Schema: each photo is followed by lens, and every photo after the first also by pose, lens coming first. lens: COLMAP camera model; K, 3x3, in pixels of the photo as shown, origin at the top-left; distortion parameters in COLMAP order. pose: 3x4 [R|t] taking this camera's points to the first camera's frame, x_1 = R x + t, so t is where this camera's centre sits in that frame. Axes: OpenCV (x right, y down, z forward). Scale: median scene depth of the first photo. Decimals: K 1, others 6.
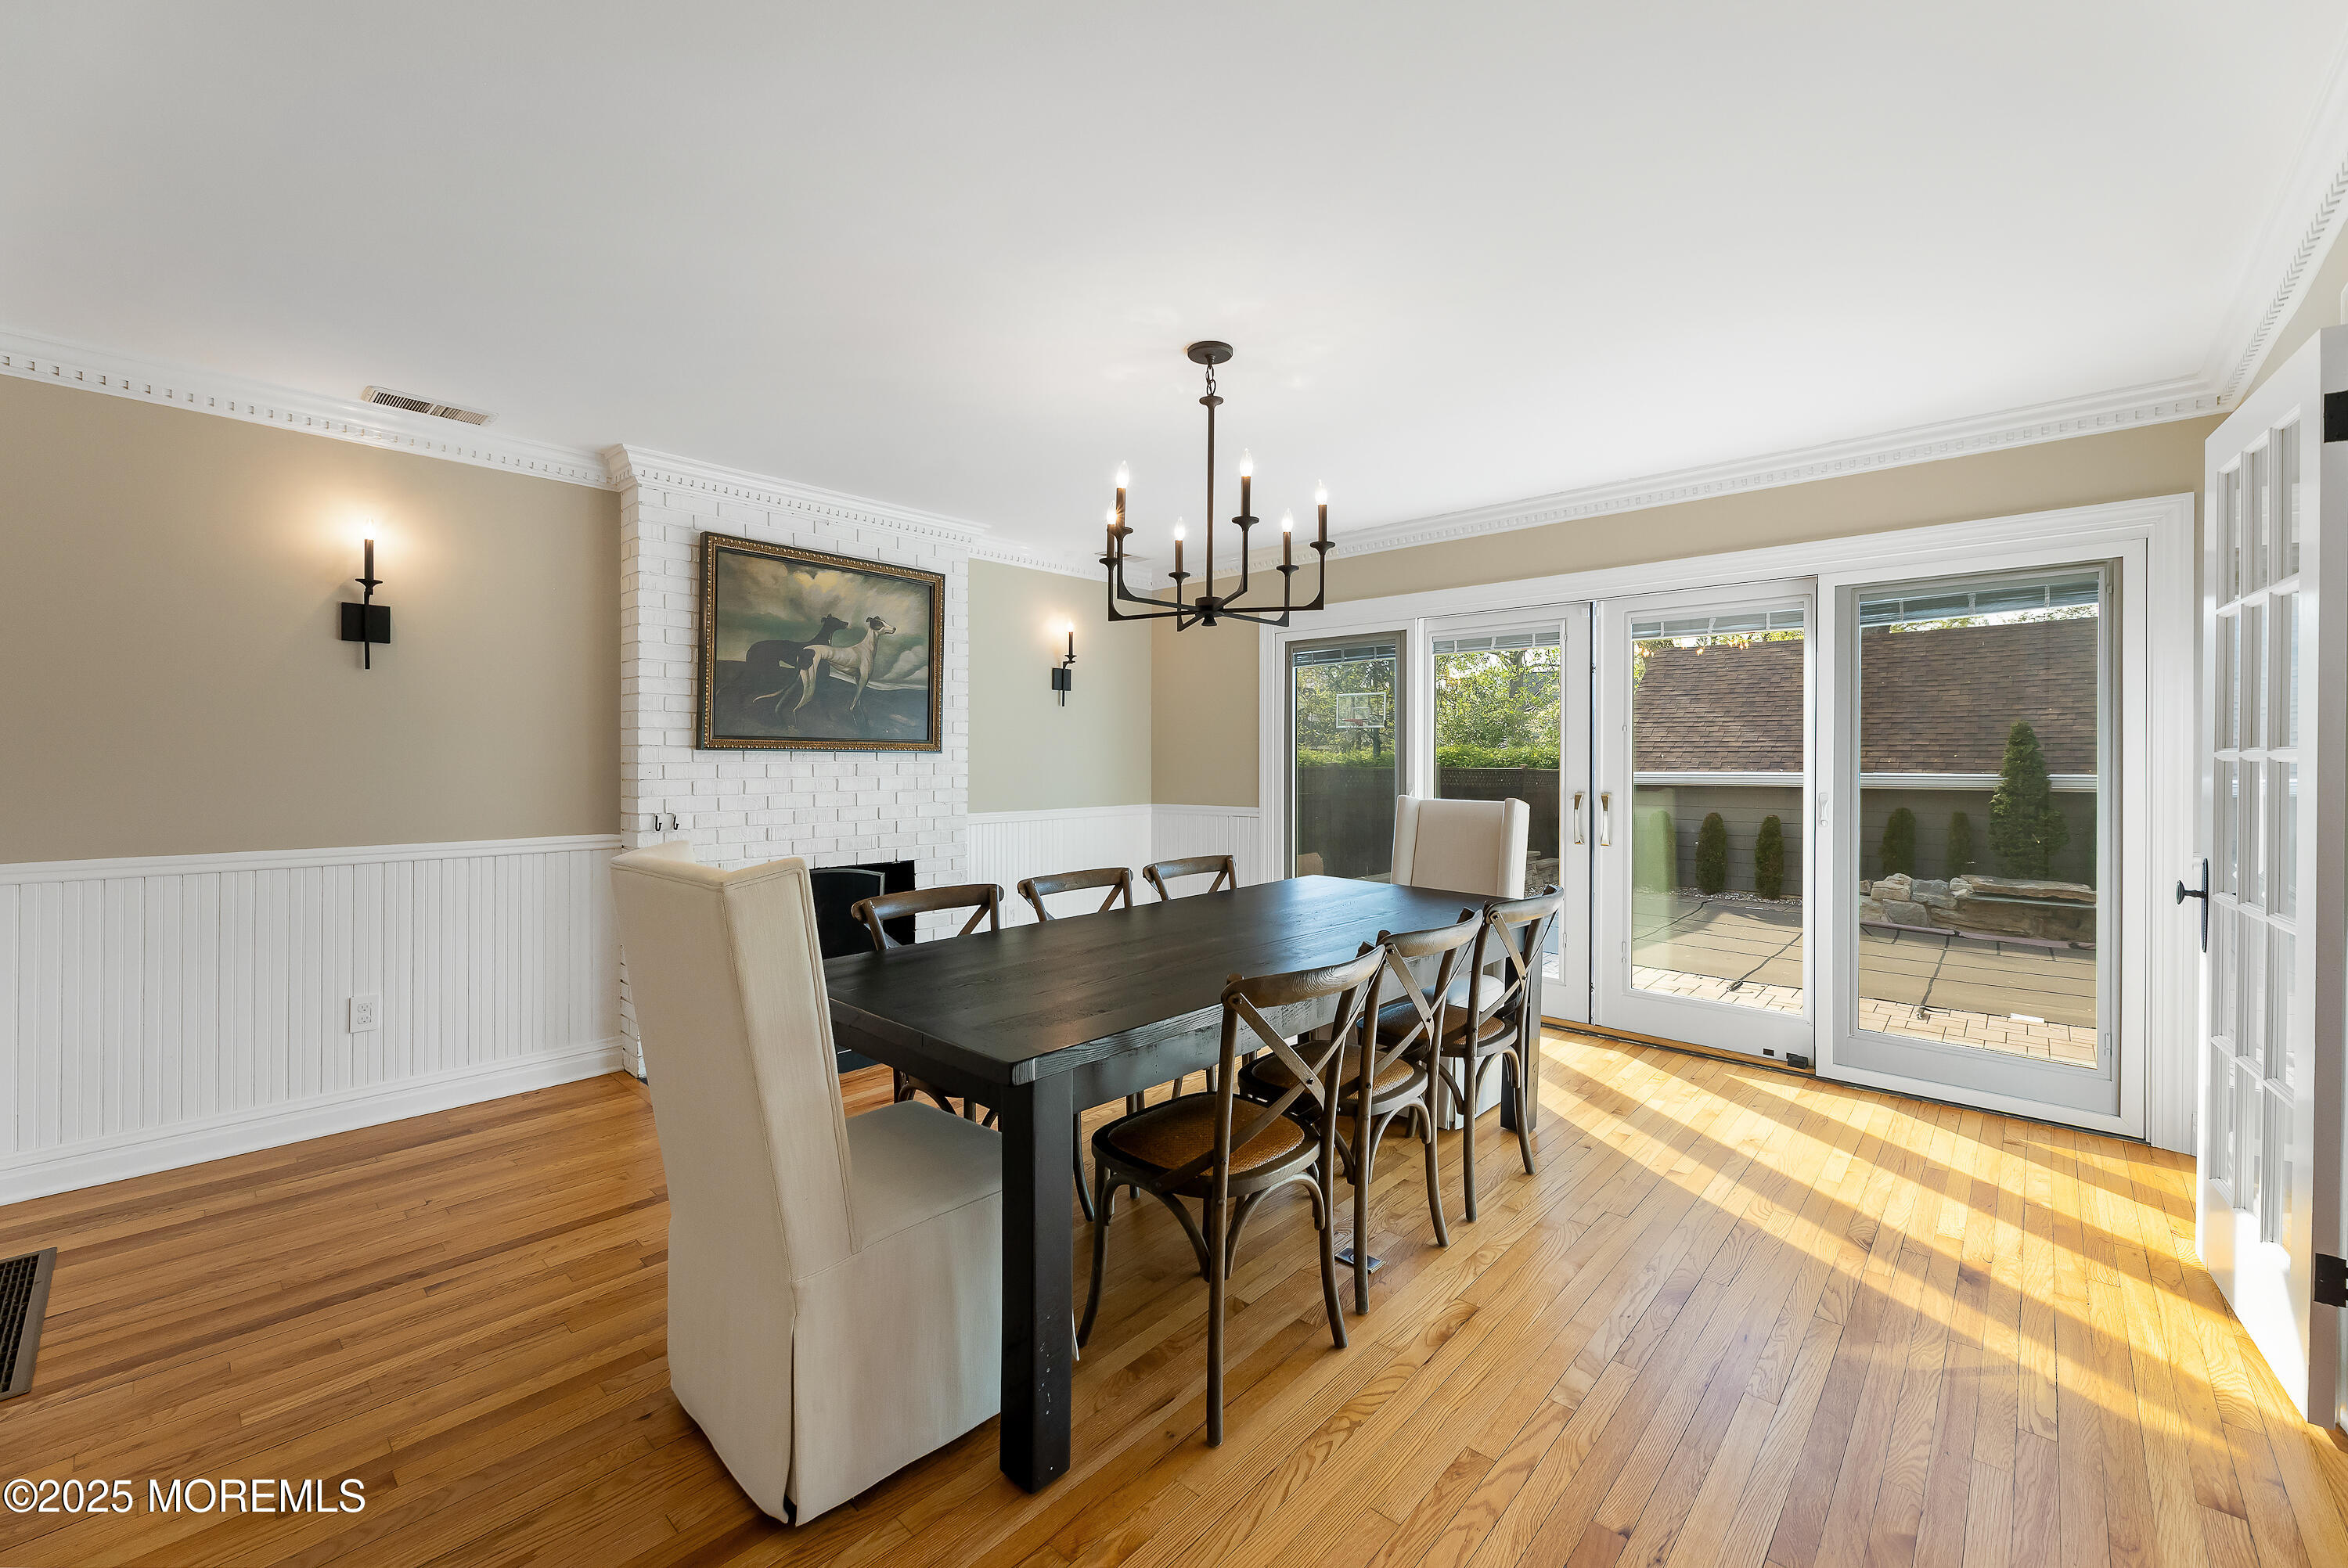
lens RADIAL K [[955.0, 0, 1184.5], [0, 955.0, 758.8], [0, 0, 1]] dist [0.001908, 0.000118]
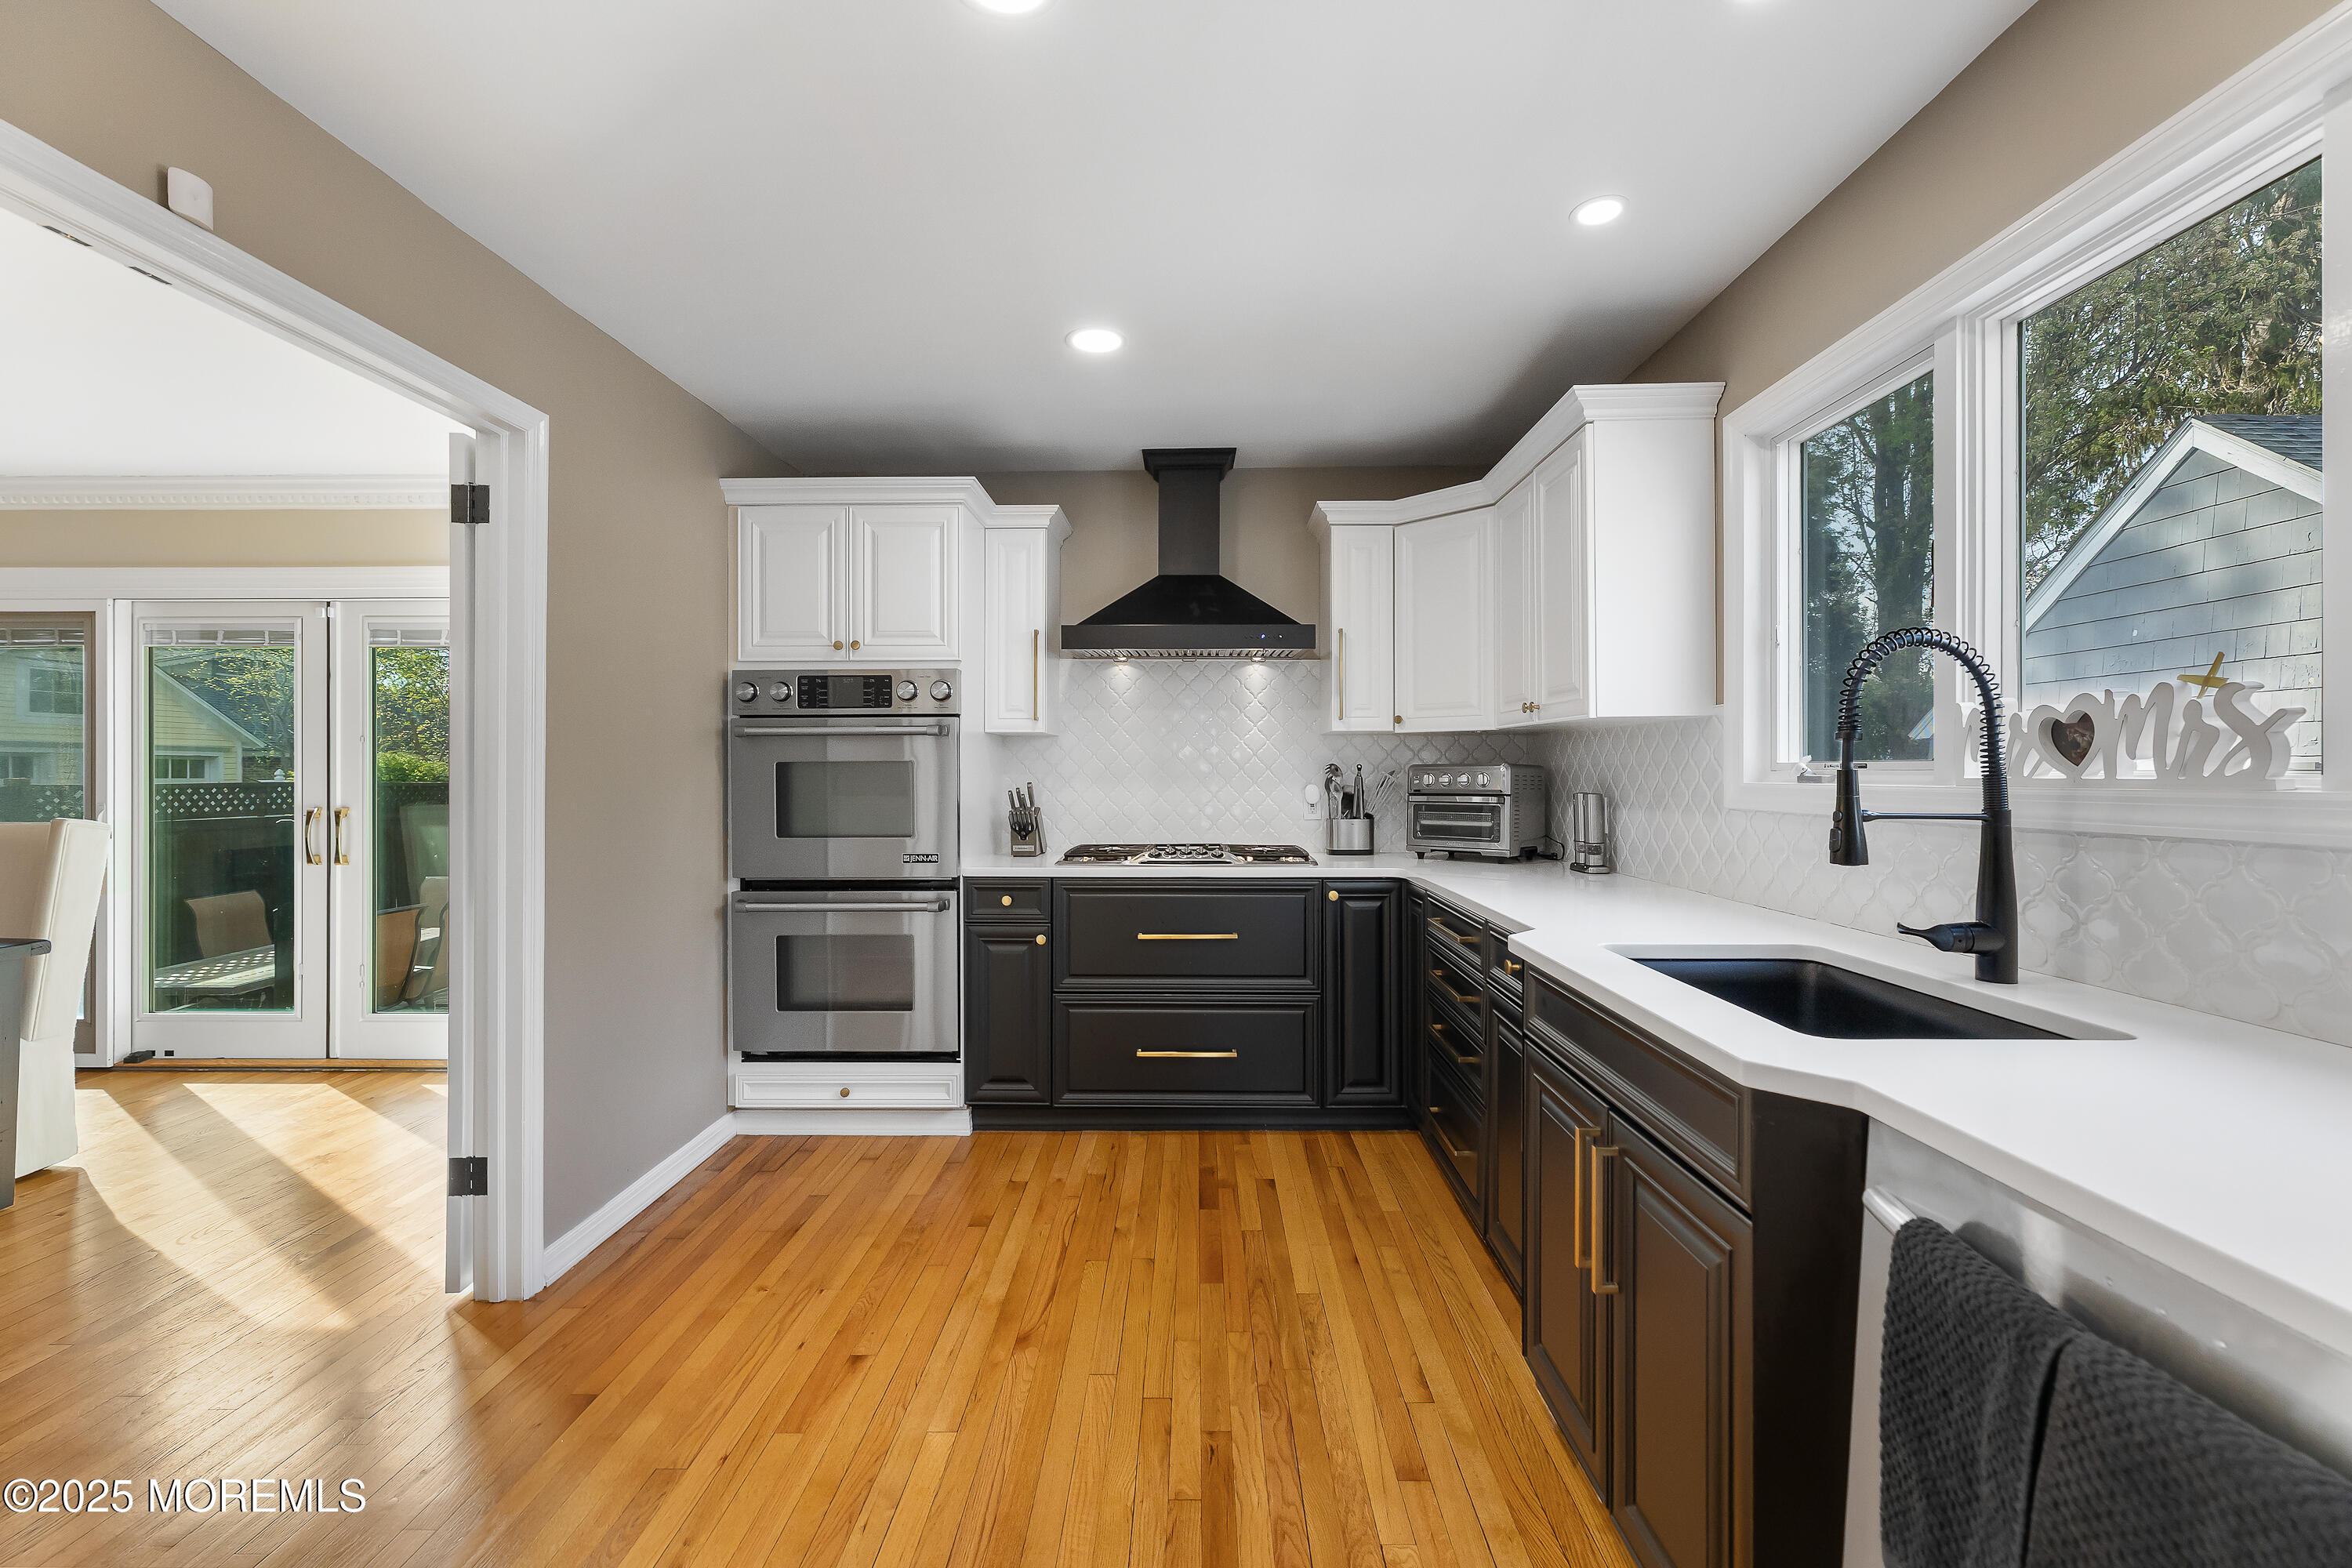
lens RADIAL K [[946.9, 0, 1187.6], [0, 946.9, 770.8], [0, 0, 1]] dist [0.001524, -0.000024]
pose [[0.746558, -0.001582, 0.665318, 0.456278], [0.001709, 0.999998, 0.000459, 0.000348], [-0.665318, 0.000794, 0.746560, -0.256228]]
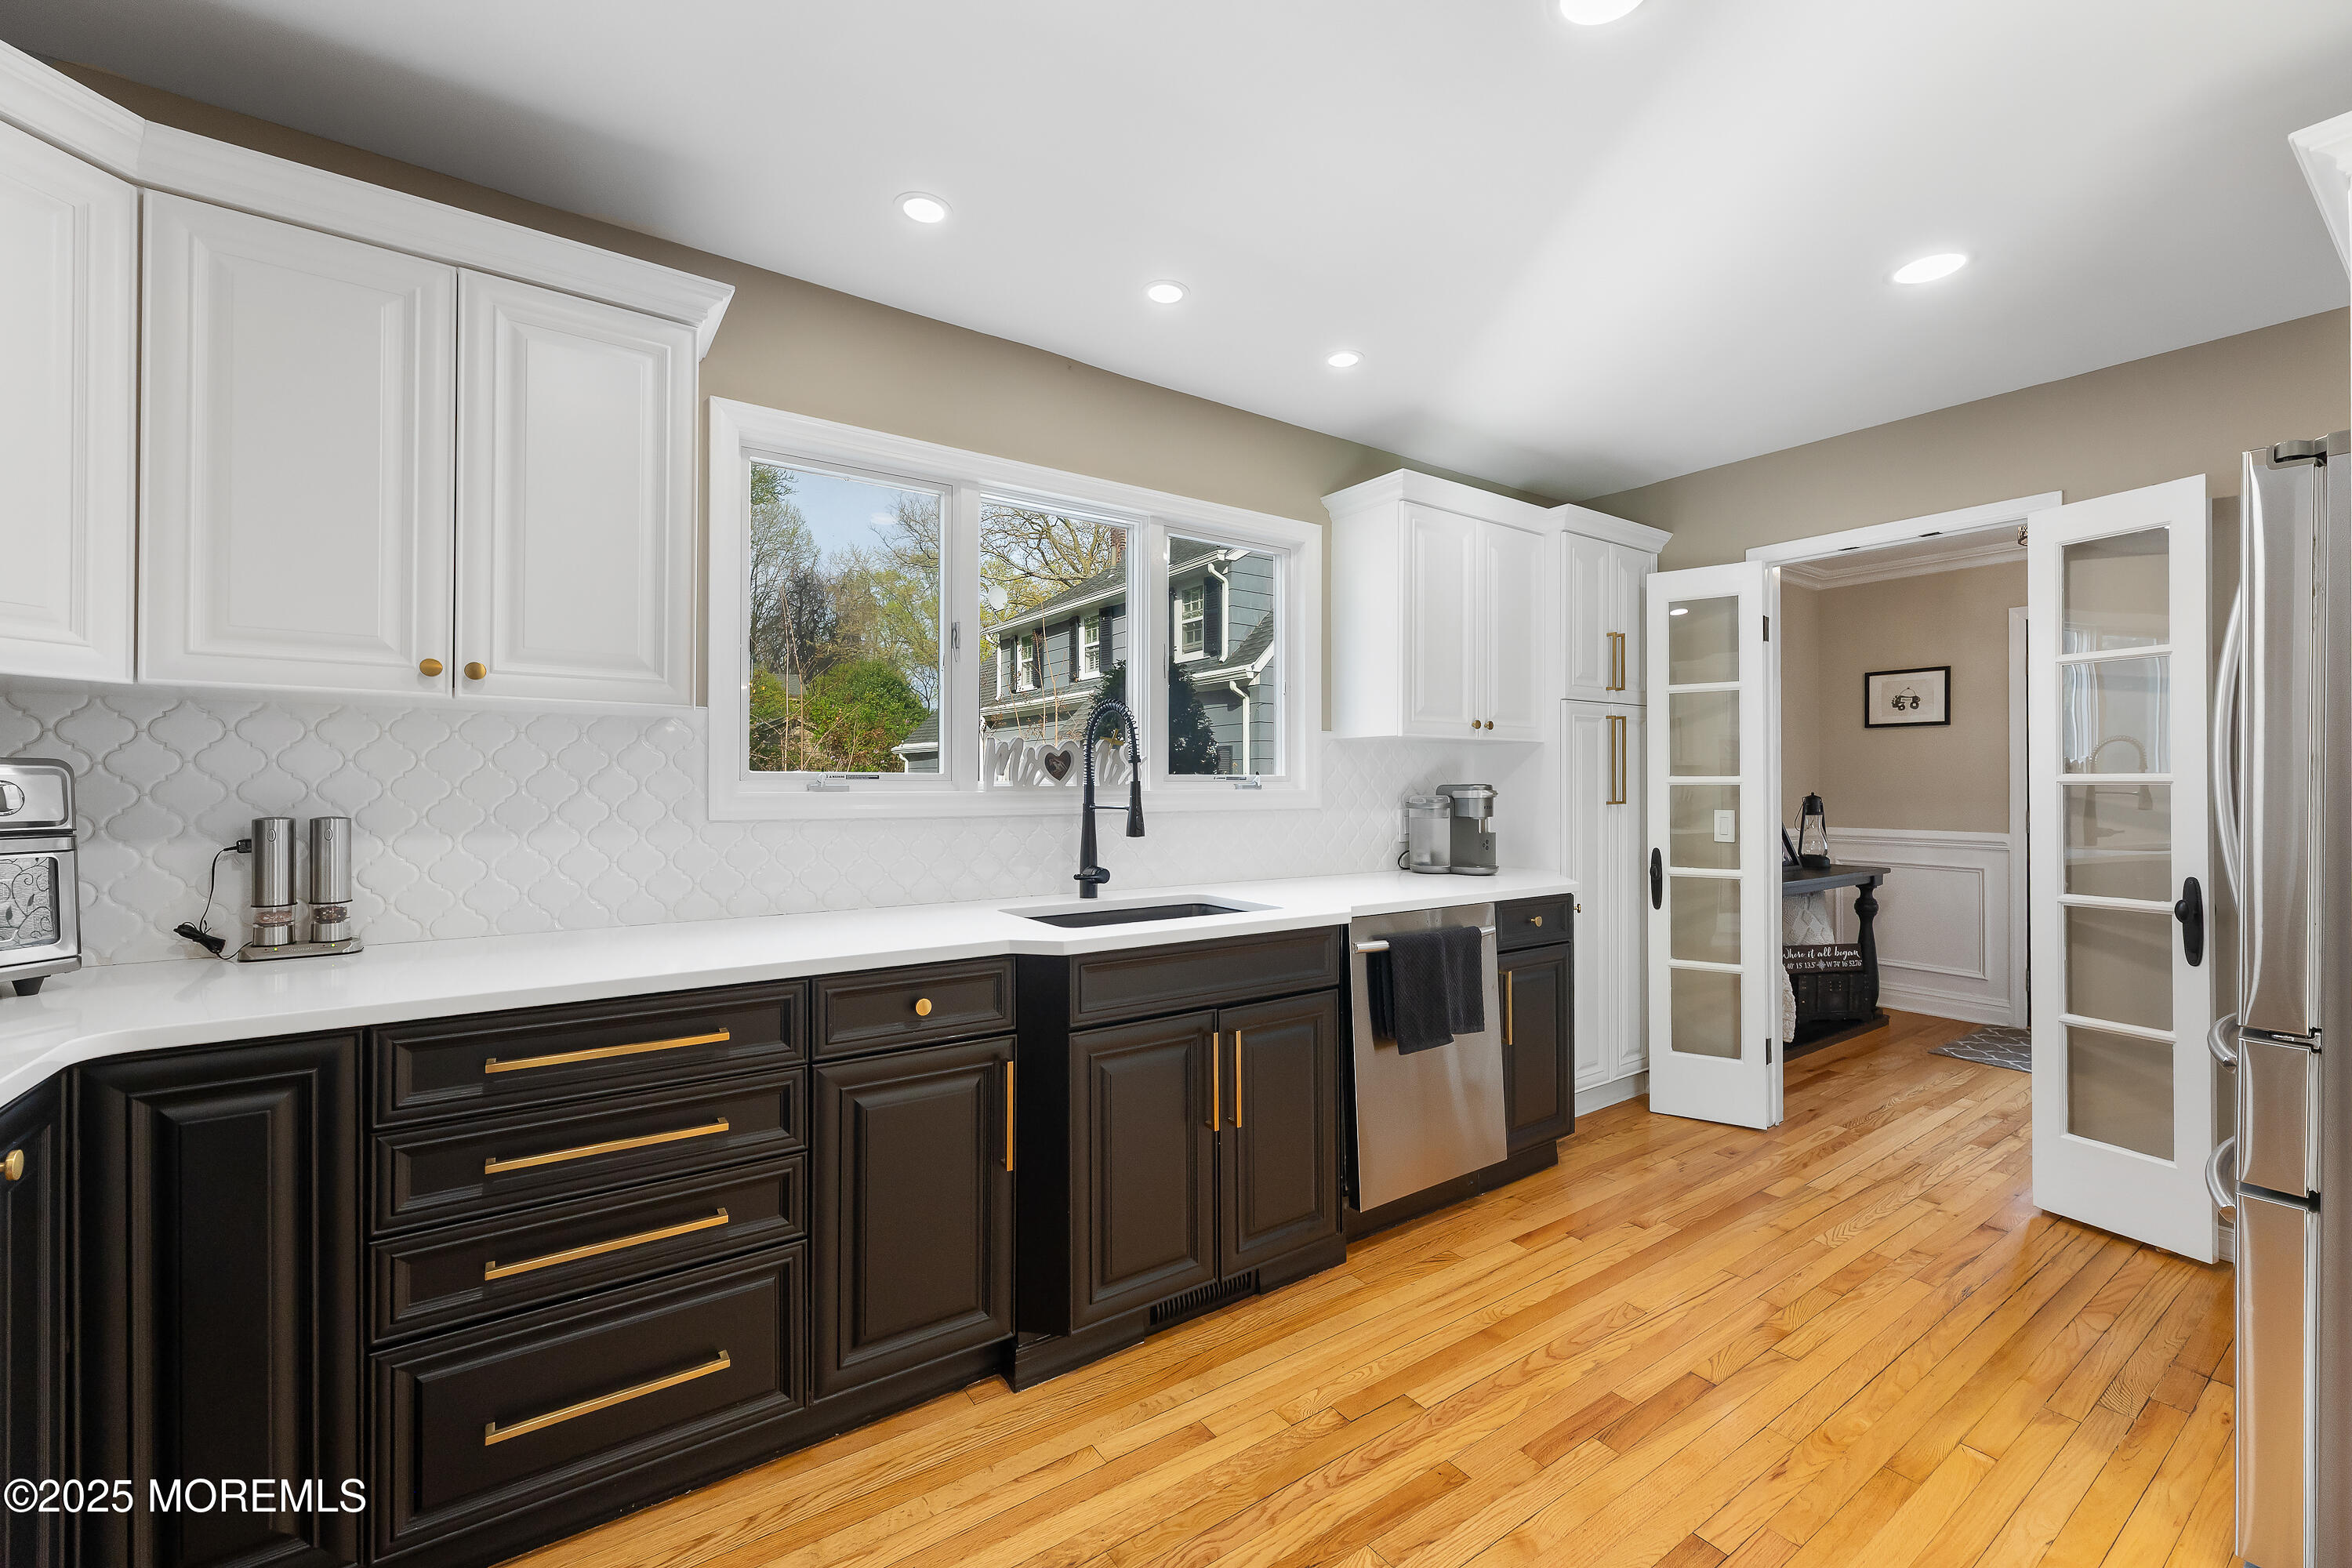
lens RADIAL K [[953.4, 0, 1186.1], [0, 953.4, 777.4], [0, 0, 1]] dist [-0.000364, 0.000046]
pose [[-0.975417, -0.004147, 0.220326, 0.707228], [-0.006525, 0.999928, -0.010066, 0.003884], [-0.220269, -0.011257, -0.975374, 0.412974]]
